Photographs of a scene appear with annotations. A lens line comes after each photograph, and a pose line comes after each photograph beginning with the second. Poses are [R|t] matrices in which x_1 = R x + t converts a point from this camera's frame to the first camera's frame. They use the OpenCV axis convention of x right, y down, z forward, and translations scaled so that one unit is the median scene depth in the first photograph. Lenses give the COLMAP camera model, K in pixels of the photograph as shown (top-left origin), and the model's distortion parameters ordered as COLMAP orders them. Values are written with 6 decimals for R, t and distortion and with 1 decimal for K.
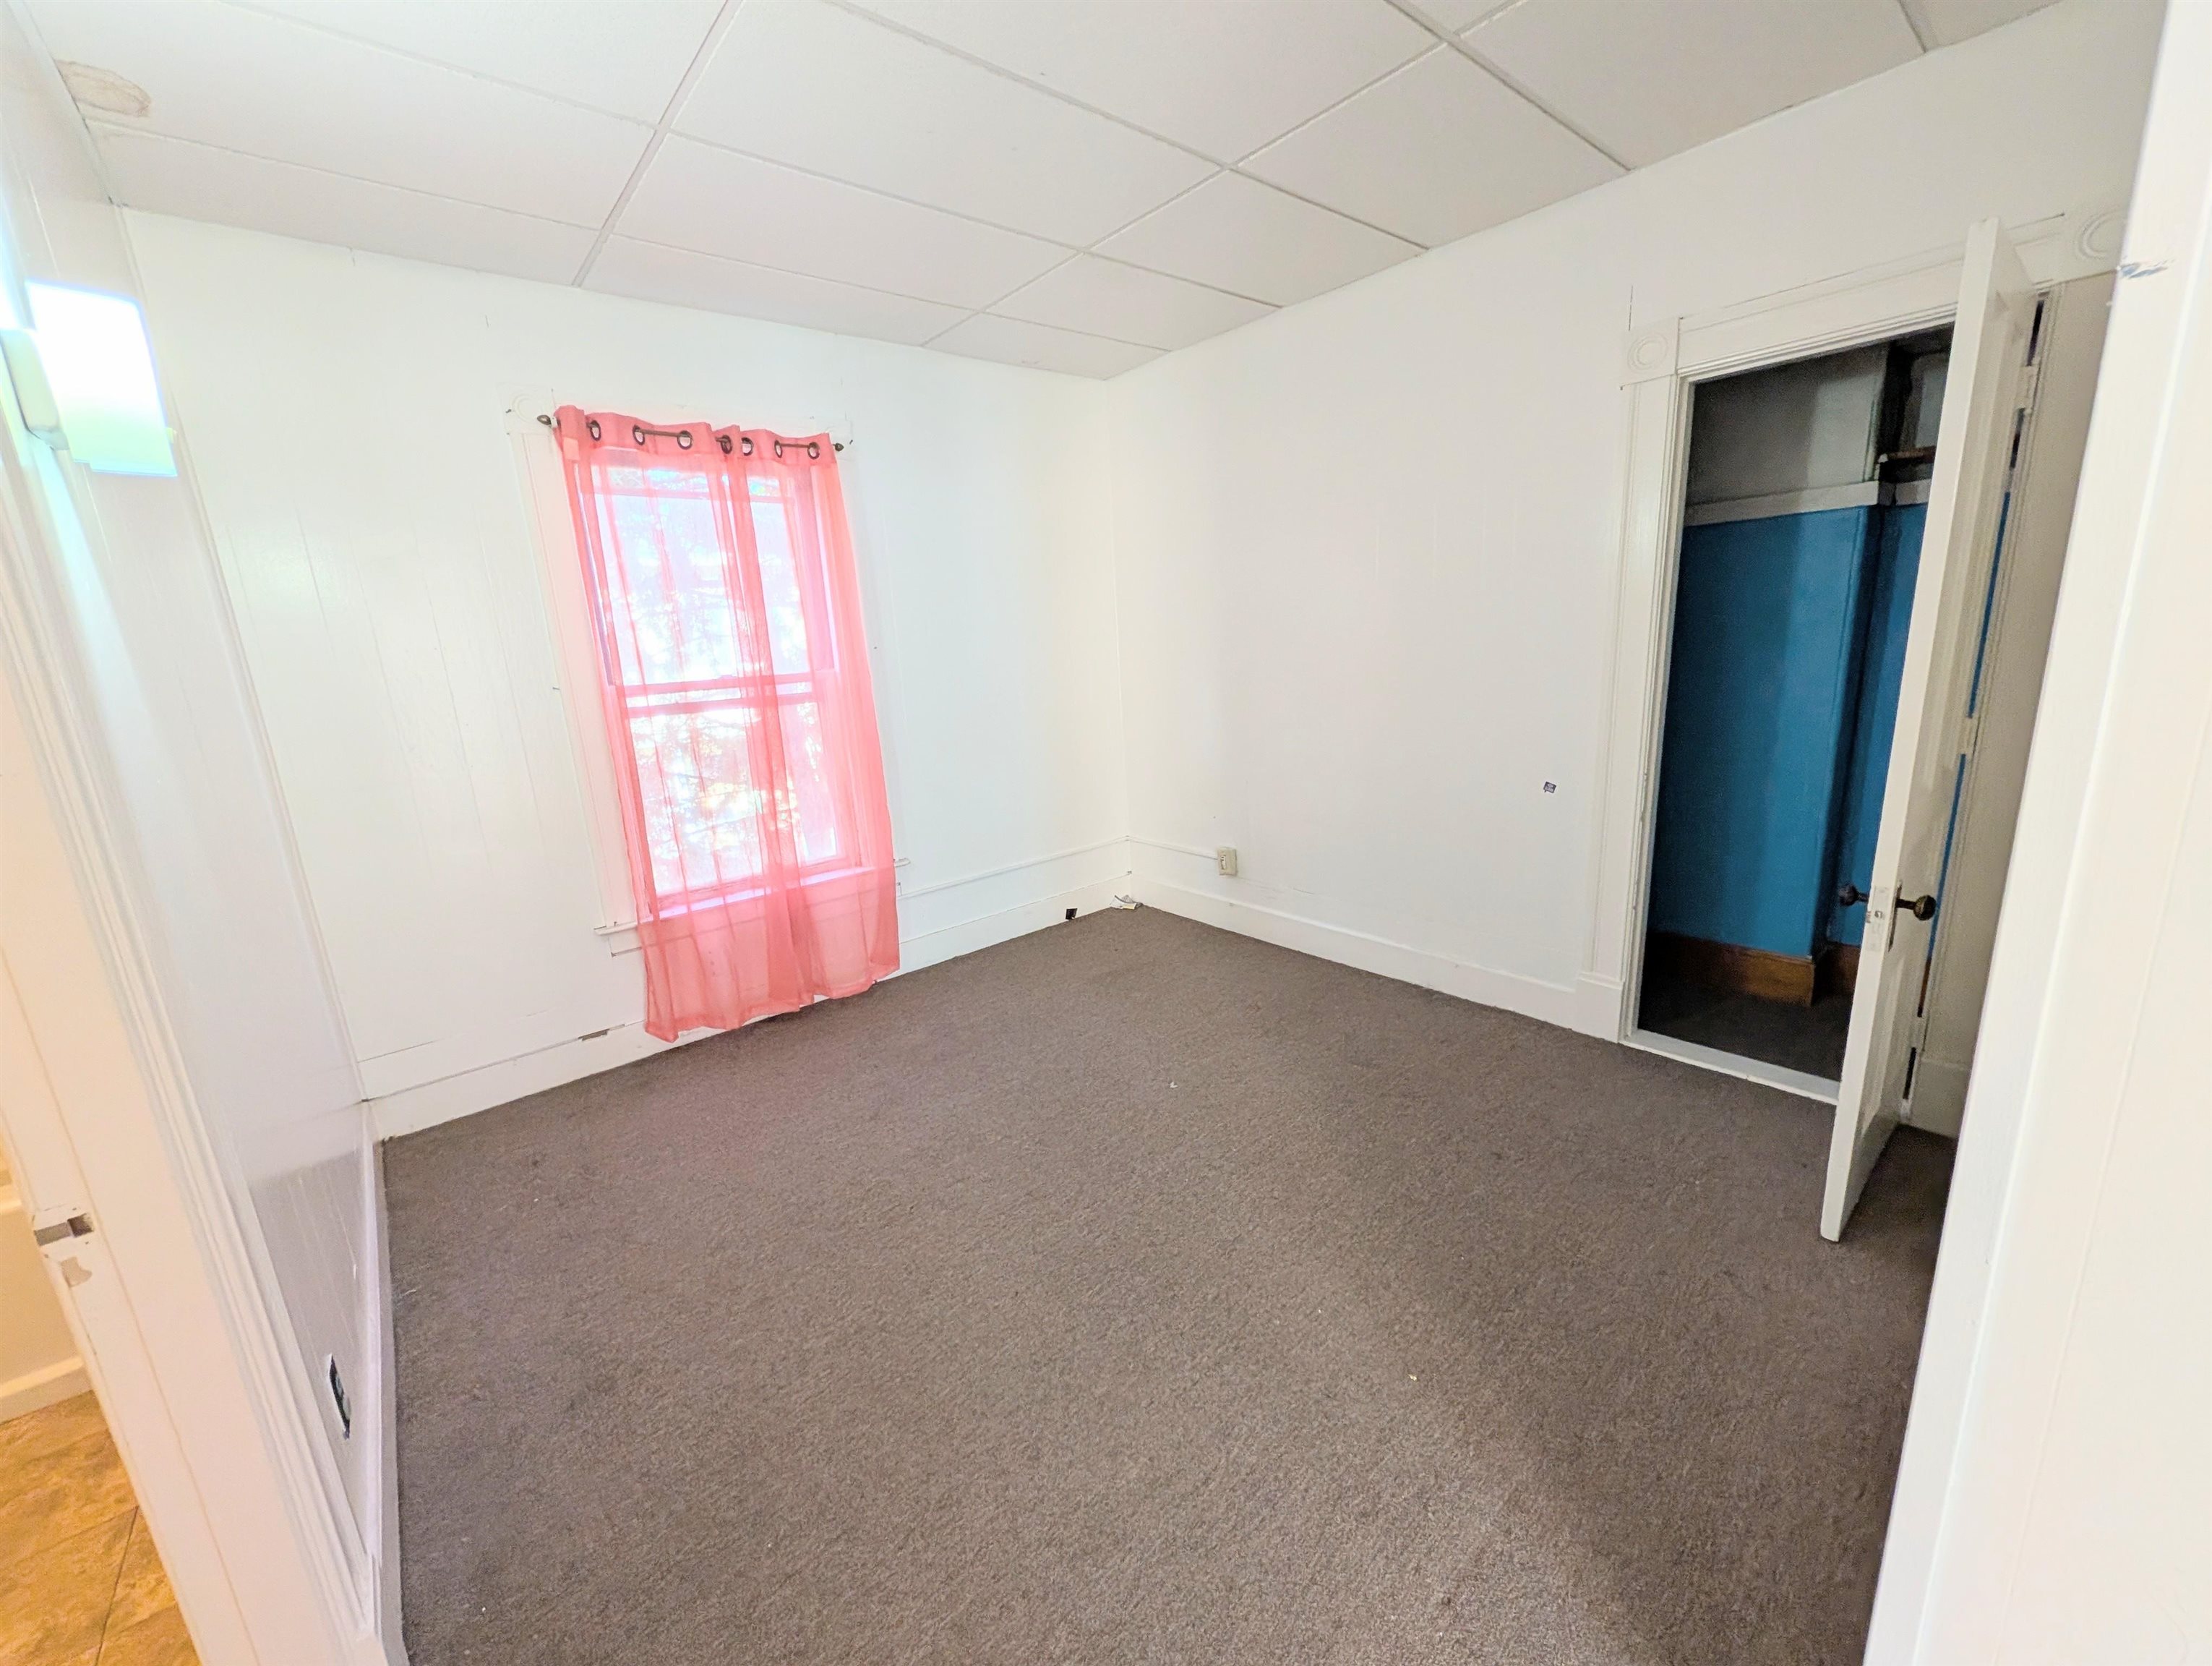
lens RADIAL K [[872.3, 0, 1108.3], [0, 872.3, 835.0], [0, 0, 1]] dist [0.000582, -0.001187]
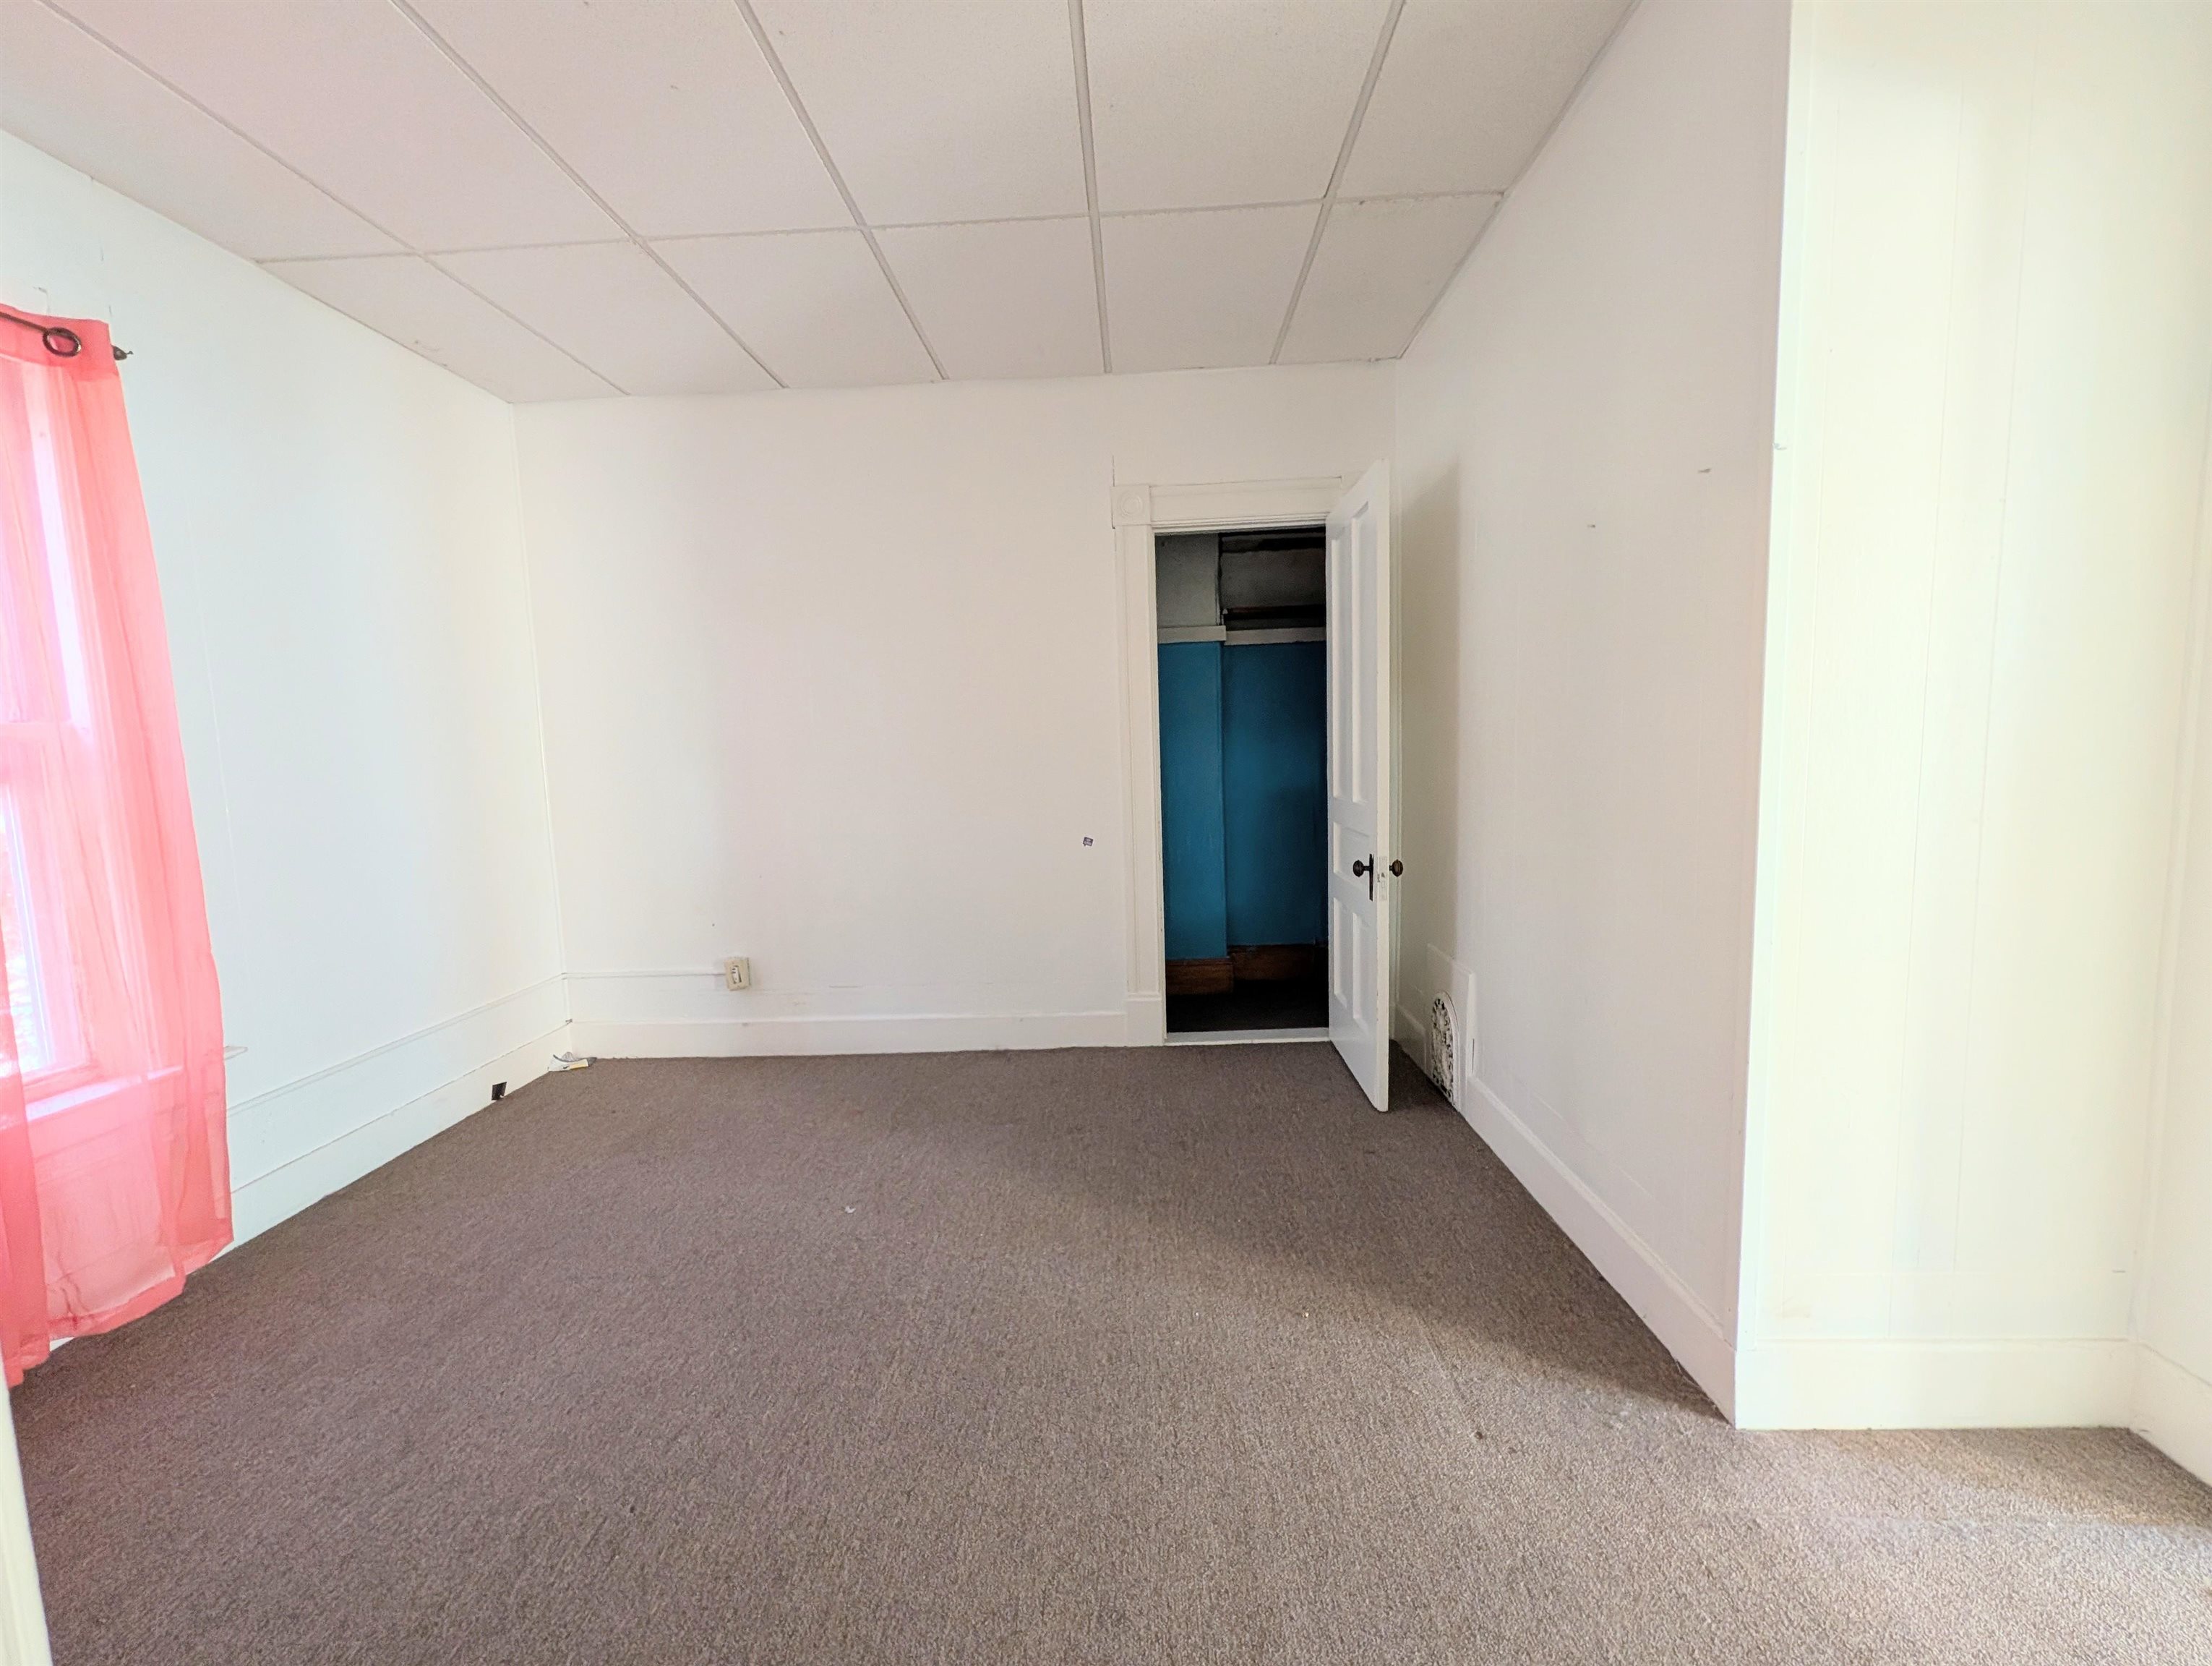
lens RADIAL K [[872.3, 0, 1115.6], [0, 872.3, 830.2], [0, 0, 1]] dist [0.000582, -0.001187]
pose [[0.669080, -0.037622, 0.742237, -0.286135], [0.165478, 0.981188, -0.099435, 0.045242], [-0.724533, 0.189354, 0.662719, 0.158769]]
